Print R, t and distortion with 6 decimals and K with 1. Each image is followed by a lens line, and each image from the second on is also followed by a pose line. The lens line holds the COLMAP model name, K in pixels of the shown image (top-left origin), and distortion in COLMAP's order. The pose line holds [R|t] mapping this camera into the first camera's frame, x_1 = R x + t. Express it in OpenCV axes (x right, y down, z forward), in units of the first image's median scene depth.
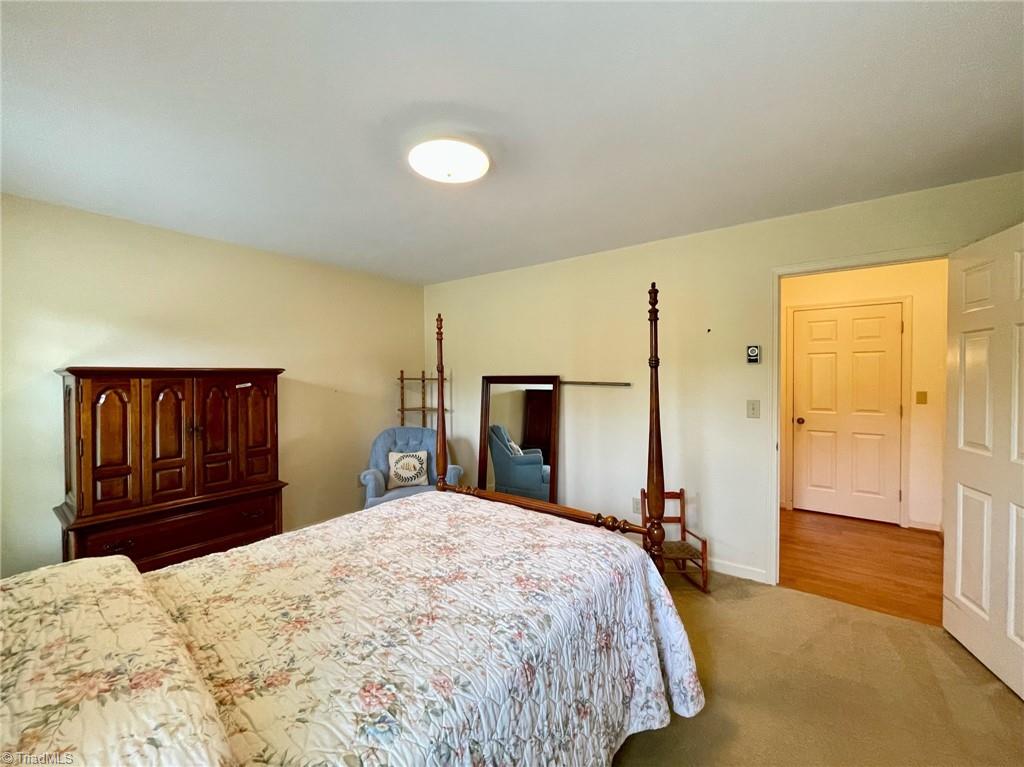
lens RADIAL K [[417.4, 0, 510.8], [0, 417.4, 381.0], [0, 0, 1]] dist [0.001021, 0.000442]
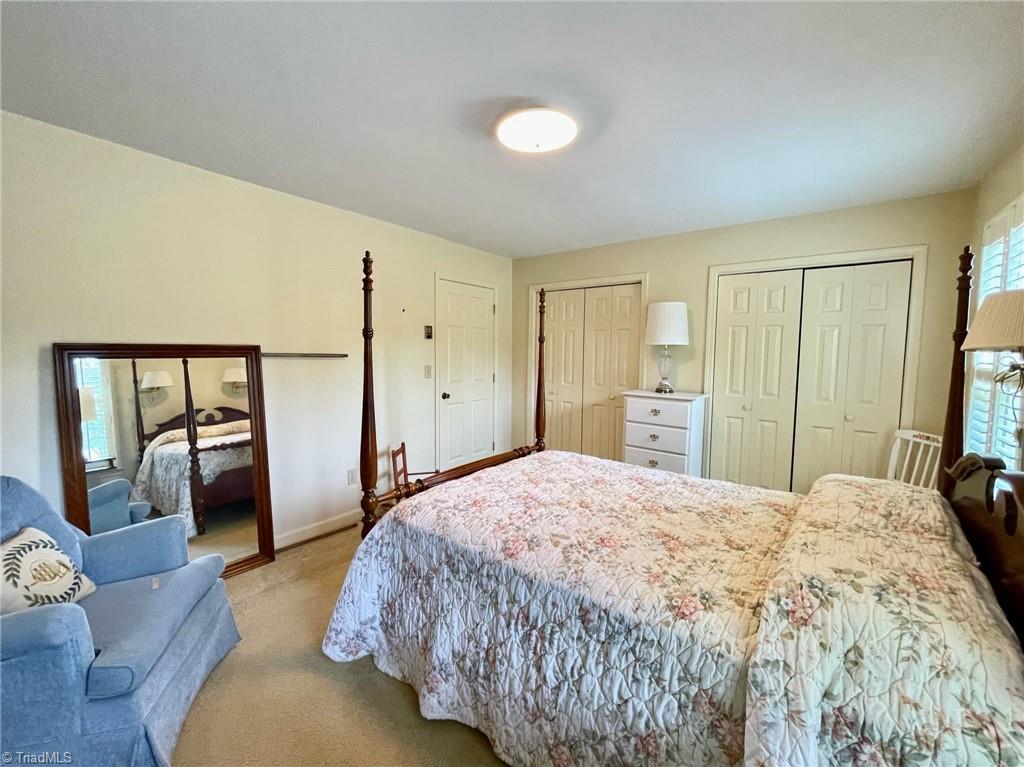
lens RADIAL K [[417.4, 0, 510.8], [0, 417.4, 381.0], [0, 0, 1]] dist [0.001021, 0.000442]
pose [[0.009840, -0.071963, 0.997359, -1.149470], [0.003443, 0.997404, 0.071932, -0.000986], [-0.999946, 0.002726, 0.010062, 1.019050]]
